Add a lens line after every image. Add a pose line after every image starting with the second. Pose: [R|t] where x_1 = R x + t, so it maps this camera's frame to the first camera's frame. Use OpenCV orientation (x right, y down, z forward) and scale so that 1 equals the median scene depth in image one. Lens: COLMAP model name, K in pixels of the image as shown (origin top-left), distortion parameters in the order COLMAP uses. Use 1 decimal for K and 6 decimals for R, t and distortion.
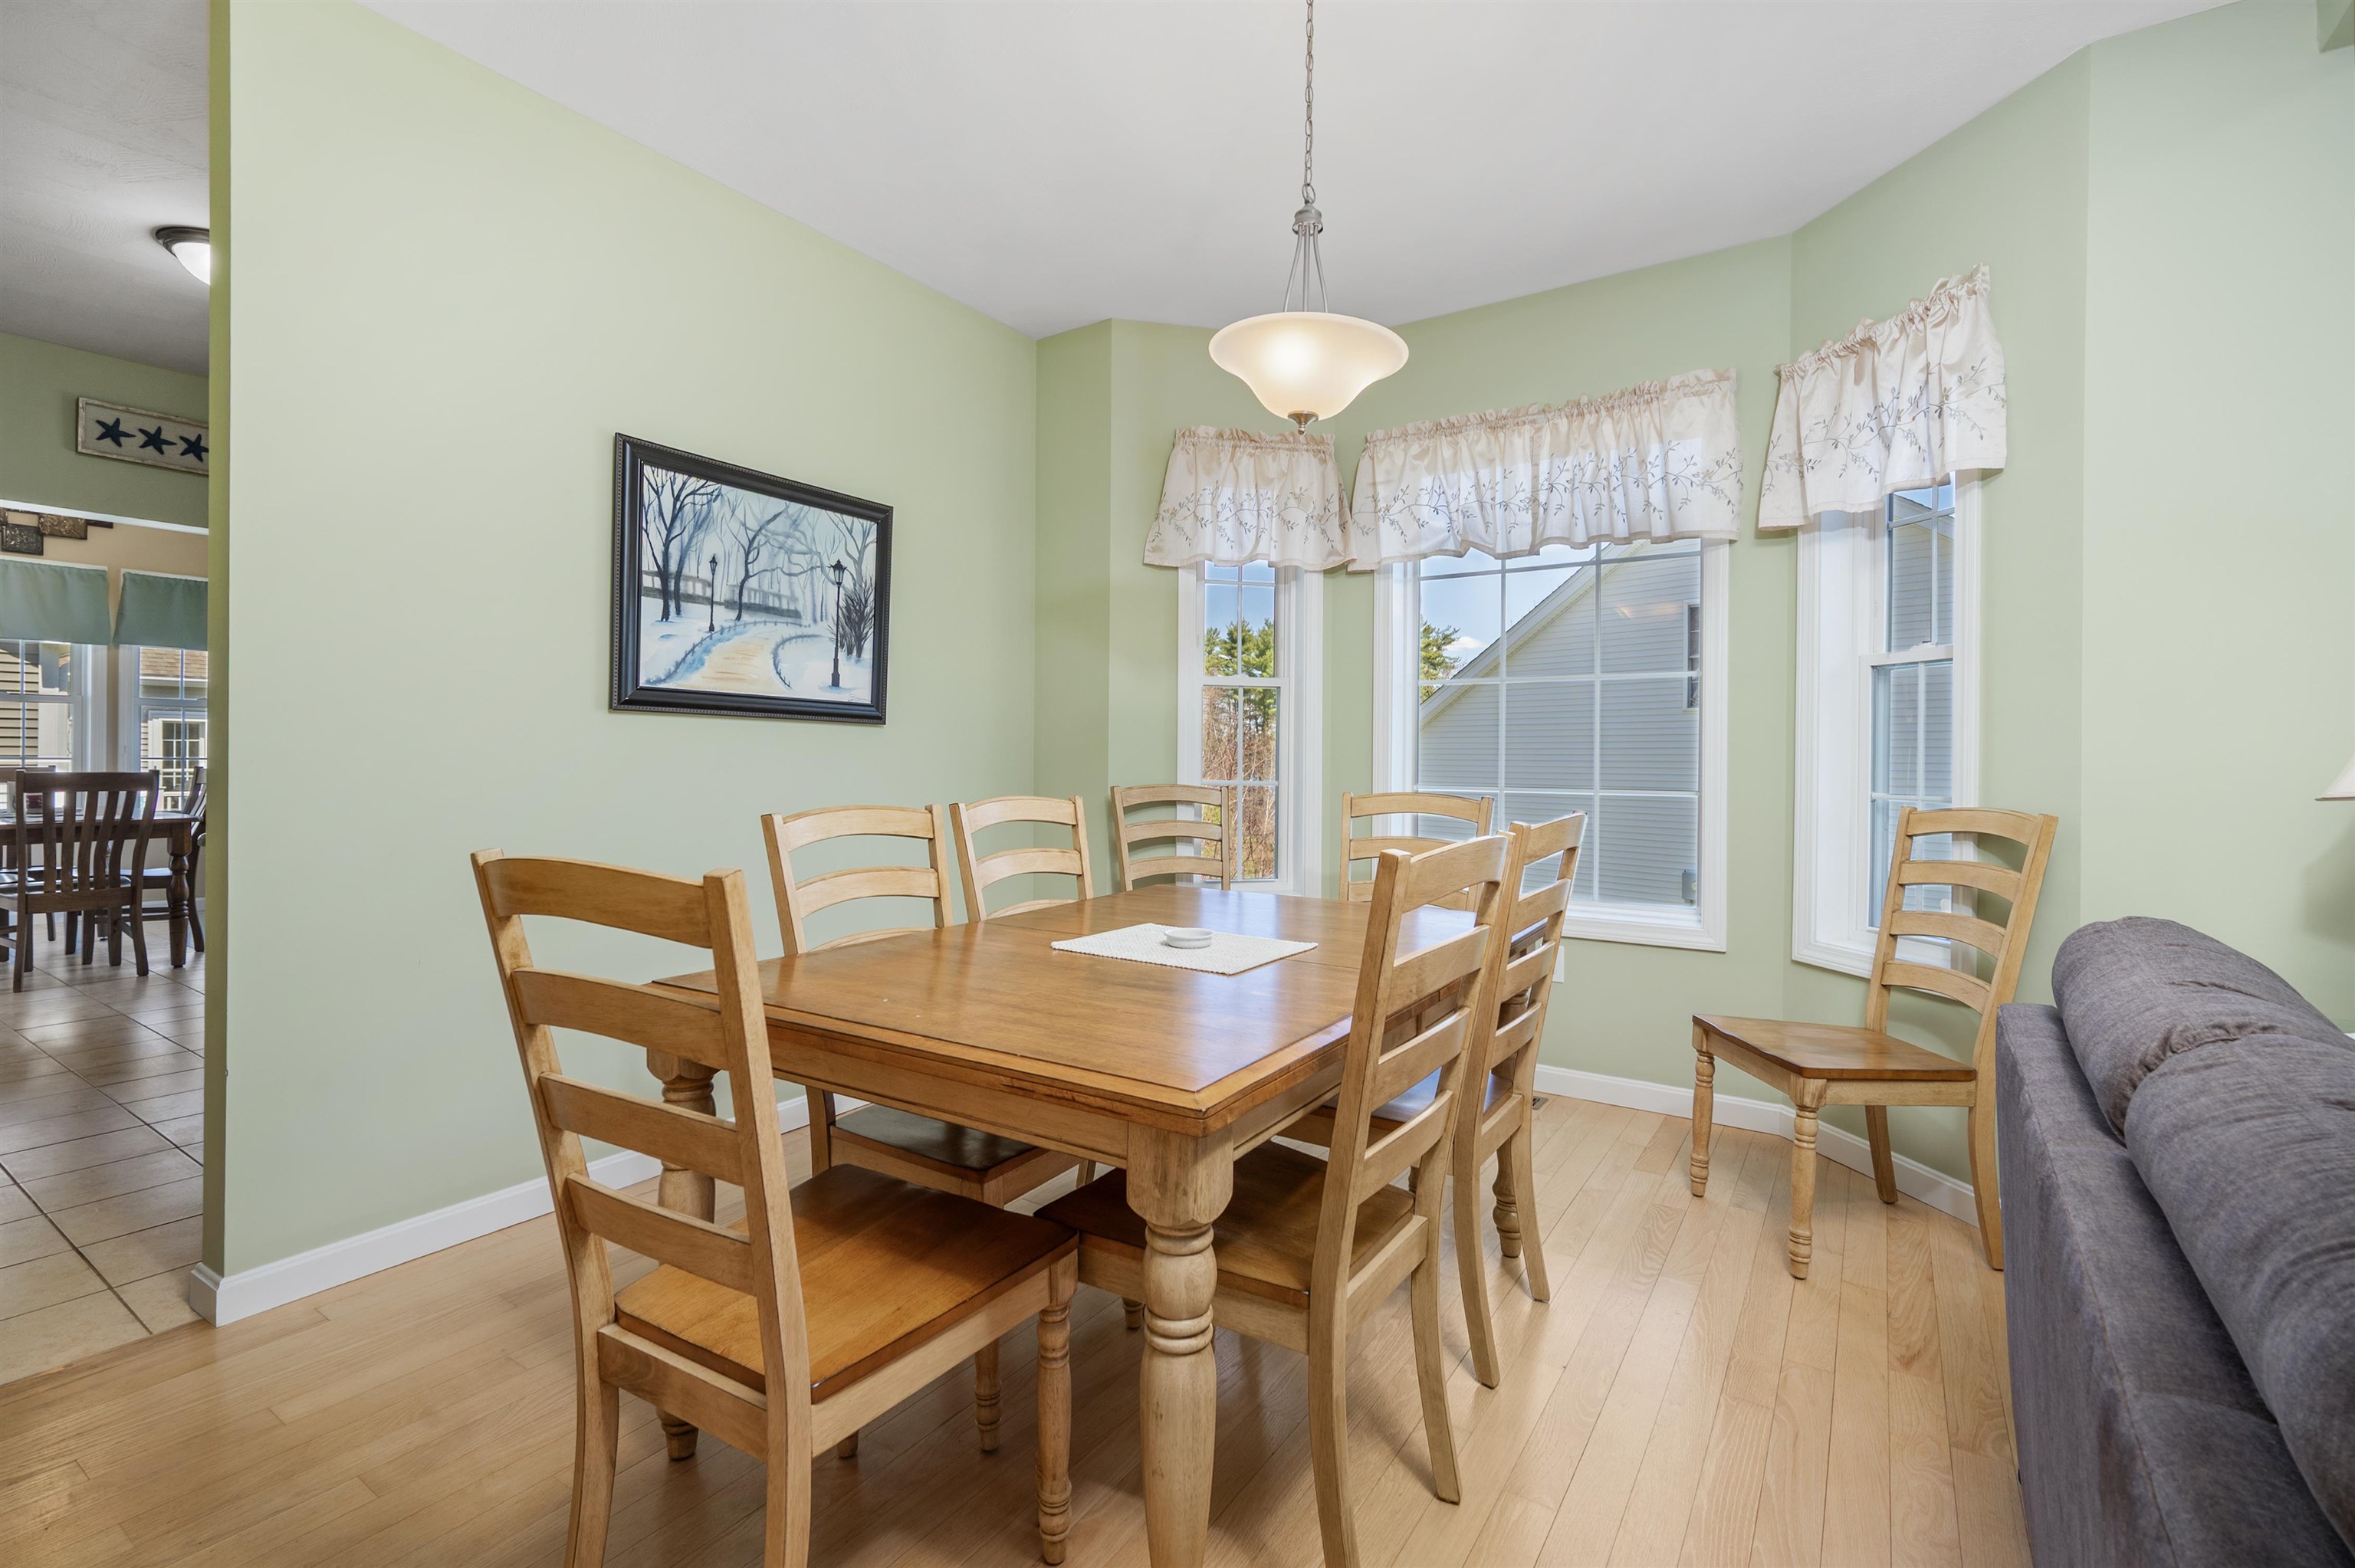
lens RADIAL K [[1029.7, 0, 1185.3], [0, 1029.7, 761.4], [0, 0, 1]] dist [-0.000679, -0.000223]
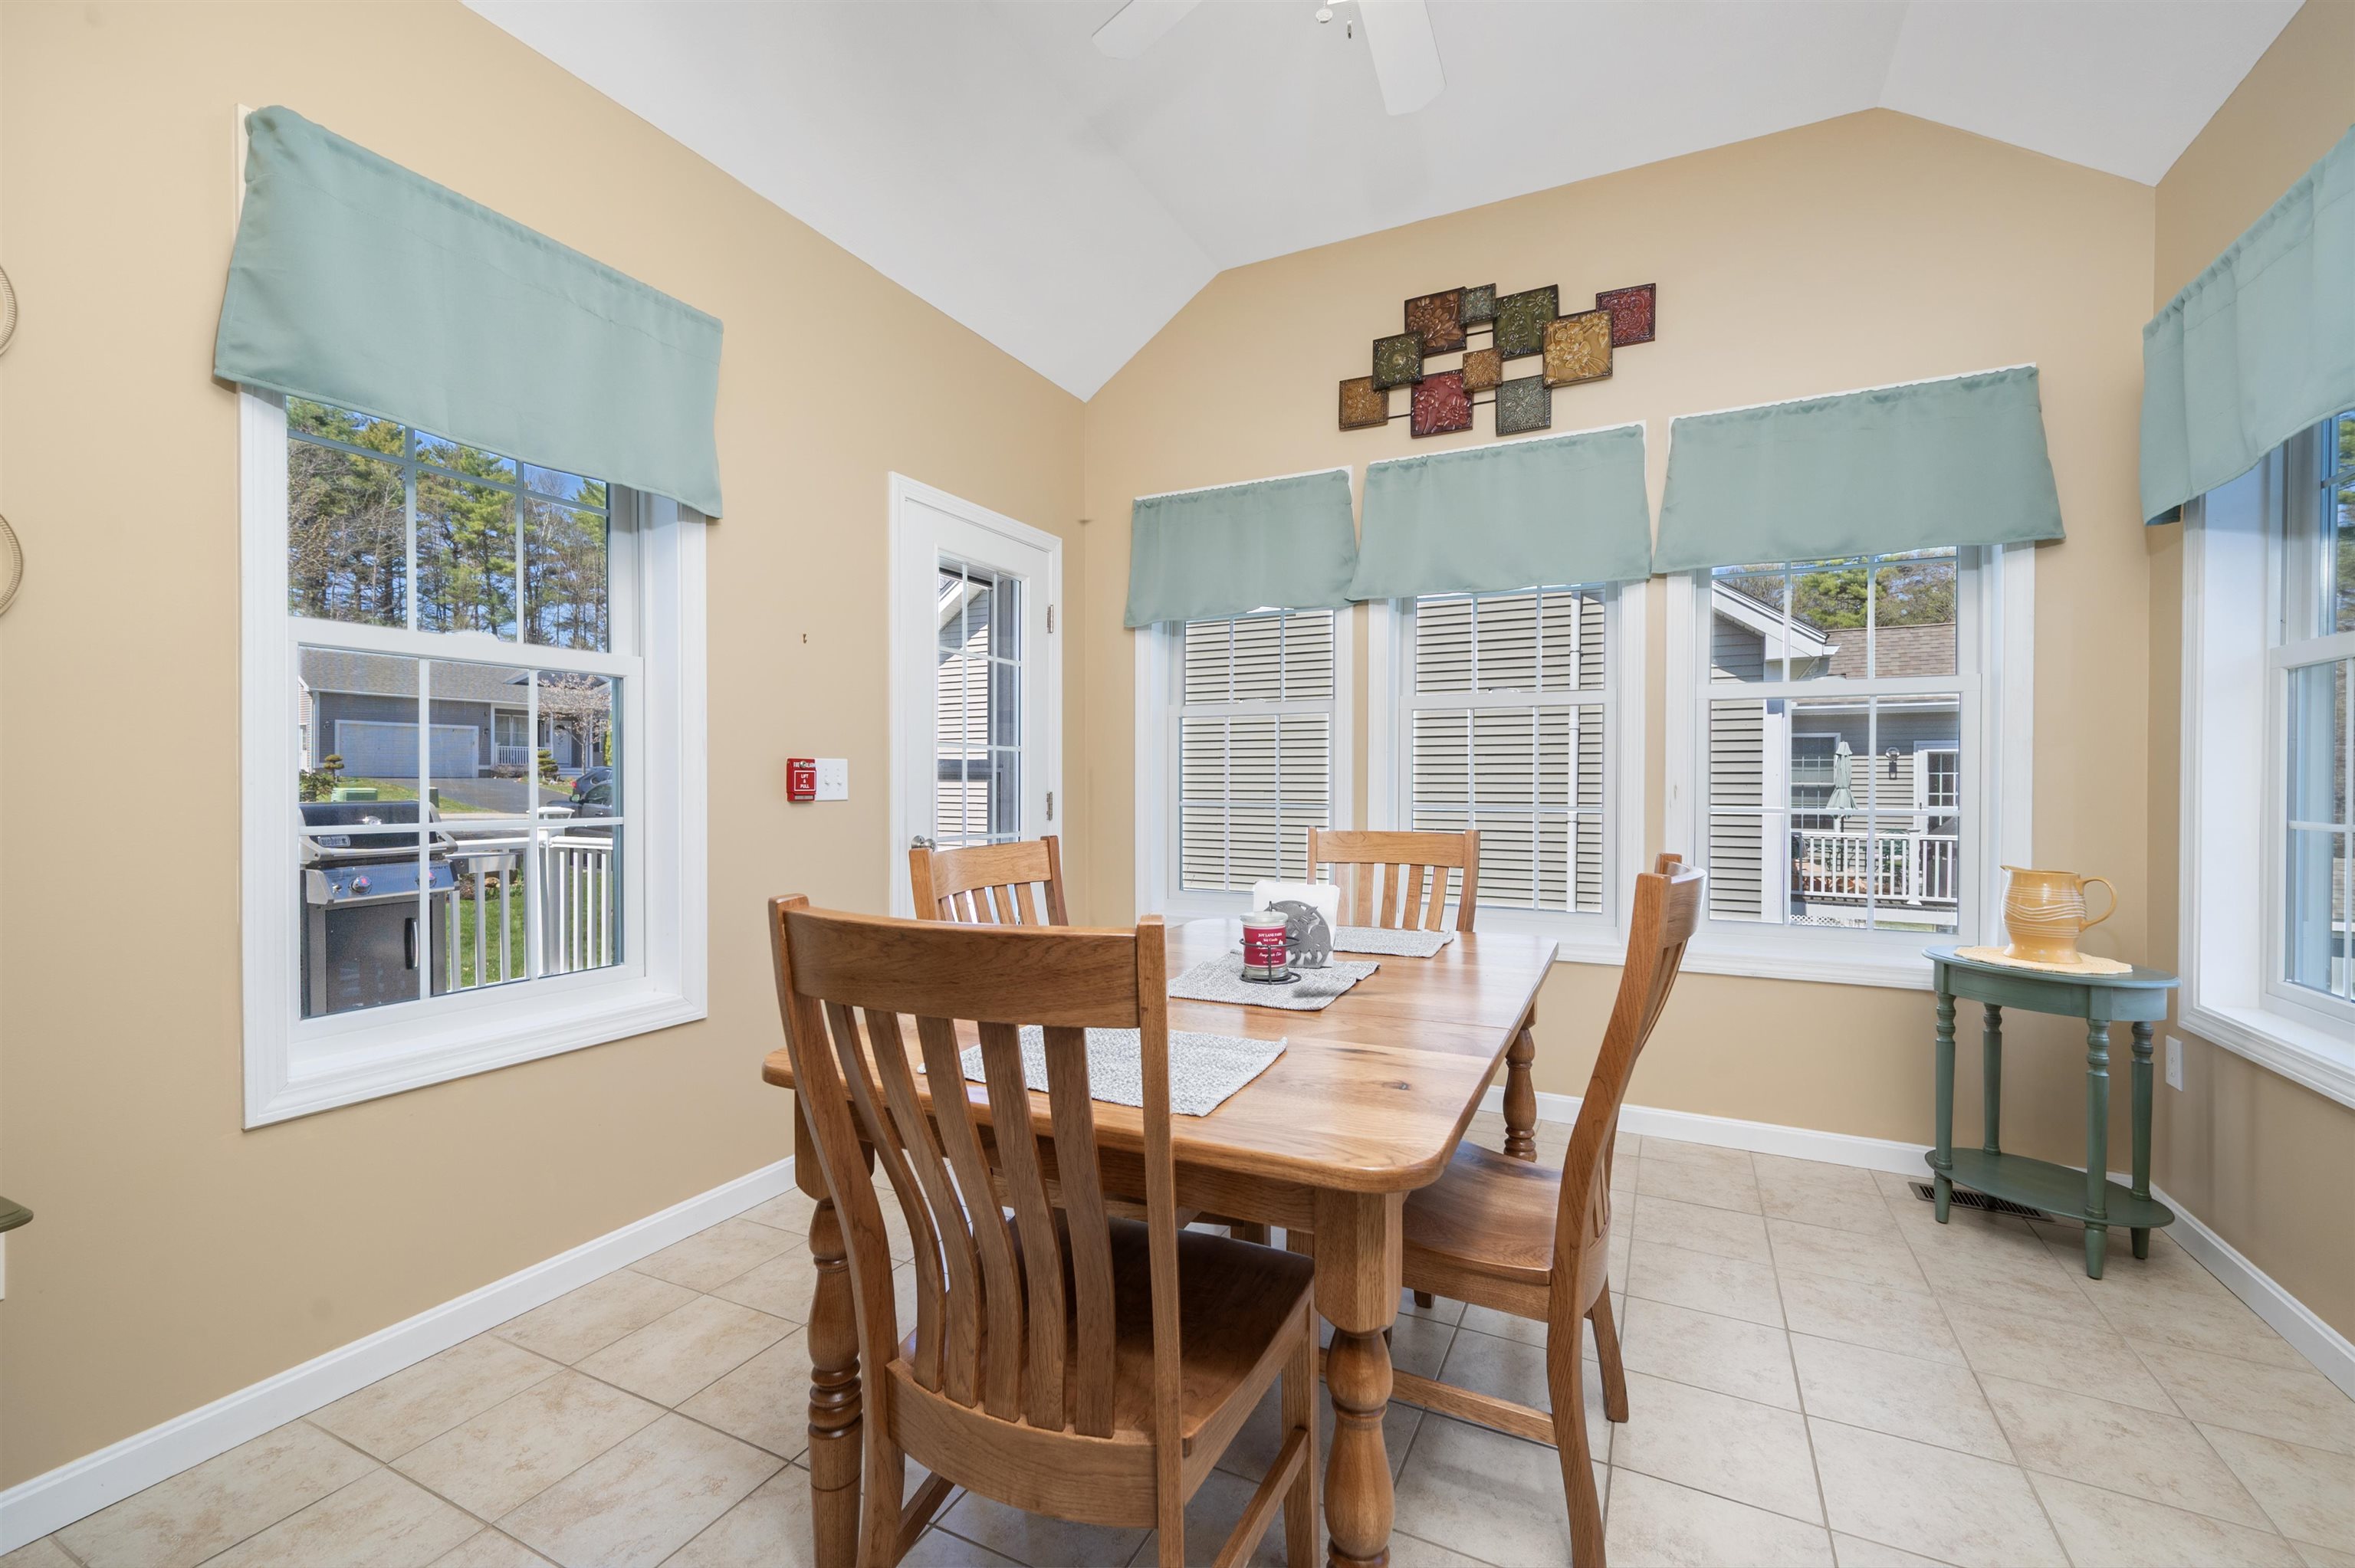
lens RADIAL K [[988.7, 0, 1173.4], [0, 988.7, 792.6], [0, 0, 1]] dist [0.001155, 0.000515]
pose [[0.111166, 0.000540, -0.993802, -0.622280], [-0.000814, 1.000000, 0.000452, -0.011337], [0.993802, 0.000759, 0.111166, 0.746837]]
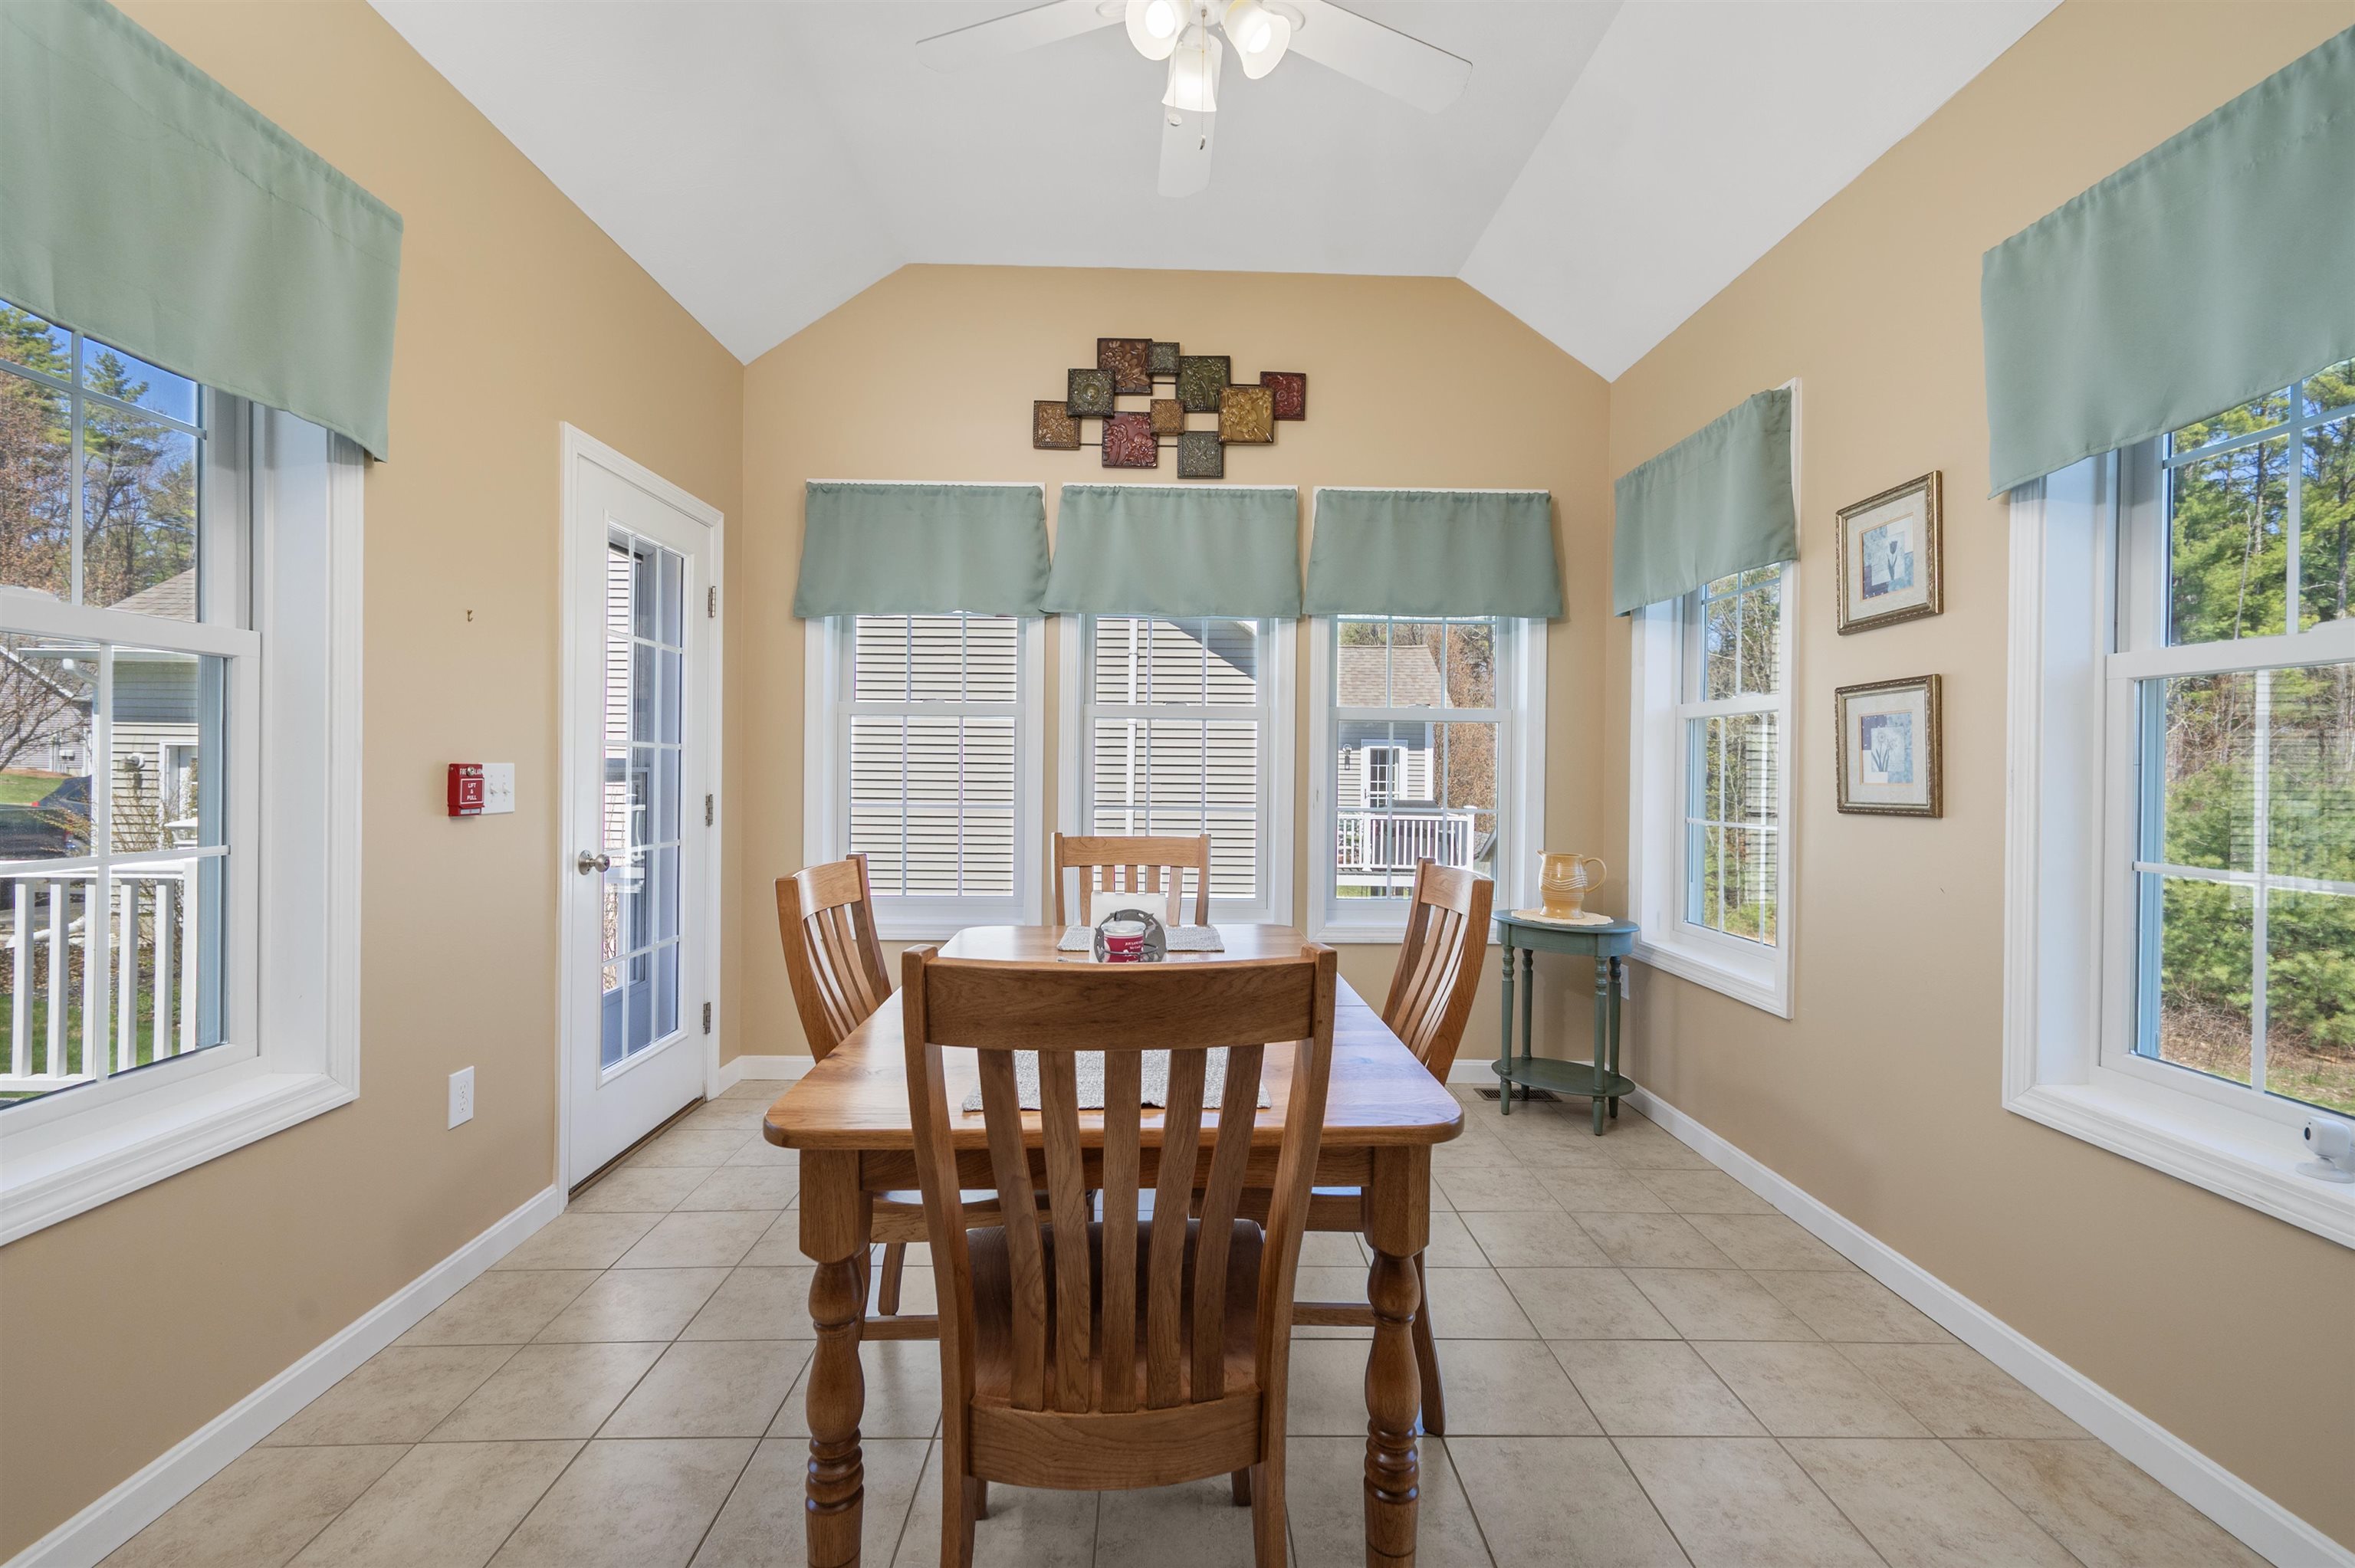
lens RADIAL K [[995.7, 0, 1182.6], [0, 995.7, 774.4], [0, 0, 1]] dist [0.002032, 0.000552]
pose [[0.565227, 0.001160, -0.824935, -0.633413], [-0.004960, 0.999986, -0.001993, -0.022662], [0.824921, 0.005218, 0.565224, 0.643033]]
